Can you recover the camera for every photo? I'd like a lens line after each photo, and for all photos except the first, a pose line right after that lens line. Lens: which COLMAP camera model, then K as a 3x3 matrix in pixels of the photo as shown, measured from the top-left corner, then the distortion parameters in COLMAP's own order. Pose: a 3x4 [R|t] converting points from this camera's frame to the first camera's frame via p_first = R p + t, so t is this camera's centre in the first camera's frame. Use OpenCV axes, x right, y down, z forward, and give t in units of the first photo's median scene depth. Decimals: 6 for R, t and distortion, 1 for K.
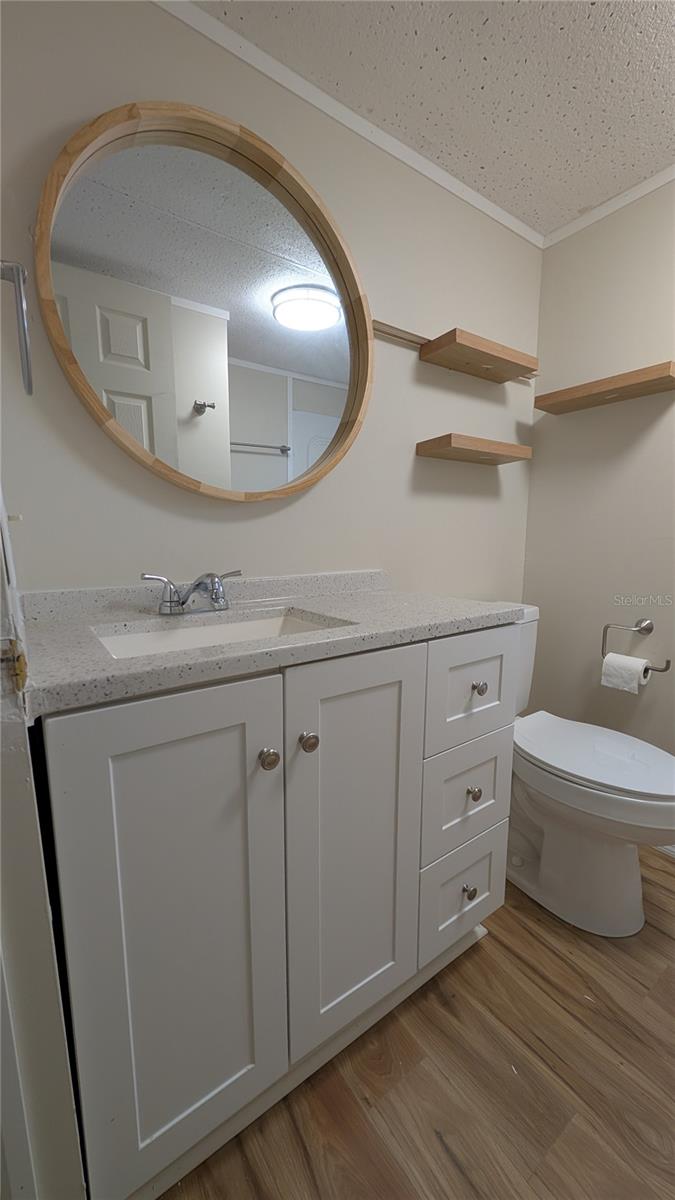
lens RADIAL K [[453.9, 0, 333.9], [0, 453.9, 599.7], [0, 0, 1]] dist [-0.000038, 0.000927]
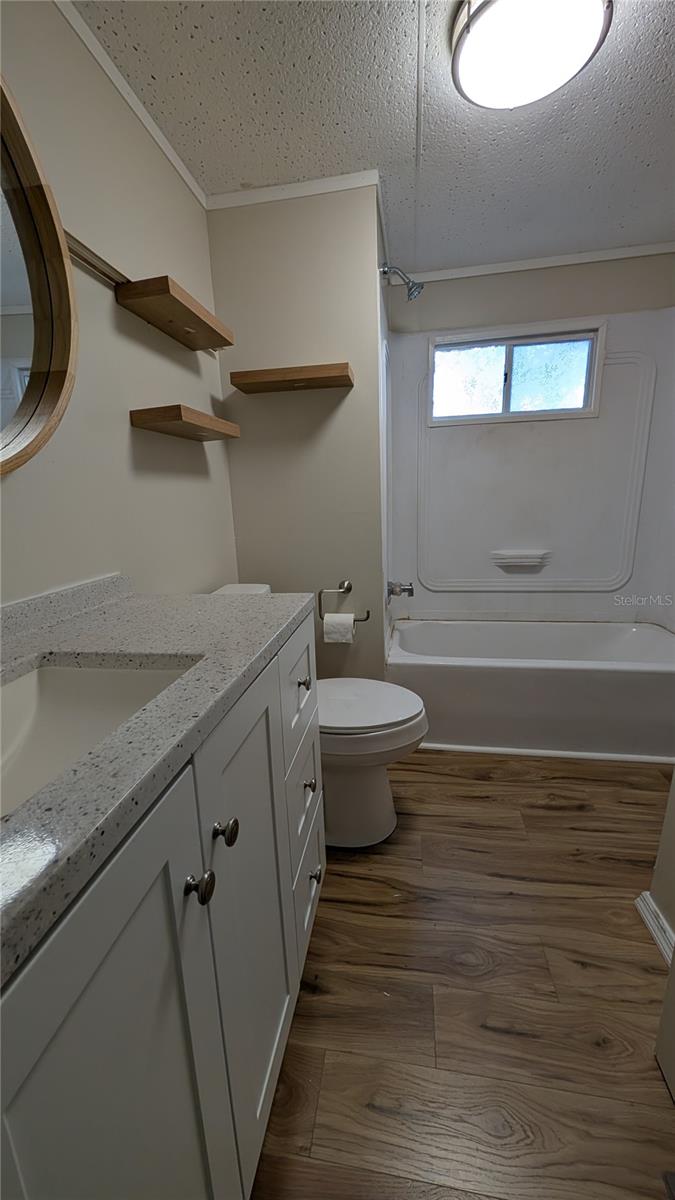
lens RADIAL K [[453.9, 0, 335.5], [0, 453.9, 601.4], [0, 0, 1]] dist [-0.000038, 0.000927]
pose [[0.697876, -0.187291, 0.691297, -0.201346], [0.137129, 0.982288, 0.127694, -0.068902], [-0.702968, 0.005683, 0.711199, 0.181646]]
